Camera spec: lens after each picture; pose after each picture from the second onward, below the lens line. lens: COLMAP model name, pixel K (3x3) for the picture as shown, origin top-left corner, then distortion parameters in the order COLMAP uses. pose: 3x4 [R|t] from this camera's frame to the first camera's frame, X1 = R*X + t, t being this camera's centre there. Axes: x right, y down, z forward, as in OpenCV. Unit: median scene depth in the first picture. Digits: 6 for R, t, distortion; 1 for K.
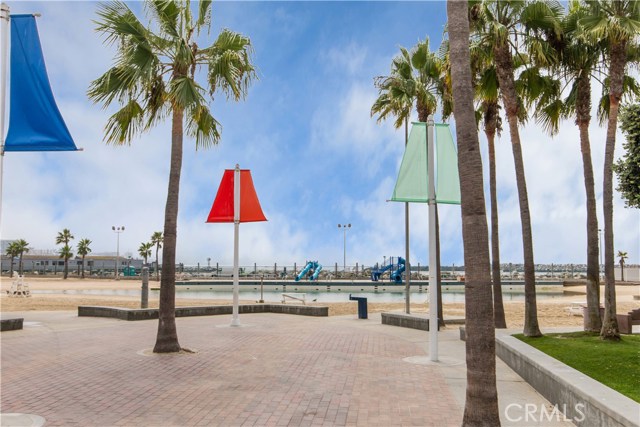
lens RADIAL K [[584.7, 0, 320.0], [0, 584.7, 213.5], [0, 0, 1]] dist [0.037947, -0.008357]
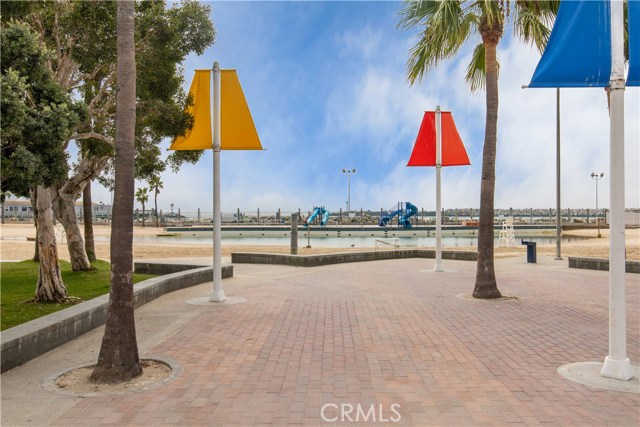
lens RADIAL K [[584.7, 0, 320.0], [0, 584.7, 213.5], [0, 0, 1]] dist [0.037947, -0.008357]
pose [[0.994067, -0.002619, 0.108738, -0.127500], [-0.007454, 0.995720, 0.092120, 0.001405], [-0.108514, -0.092384, 0.989793, 0.013819]]
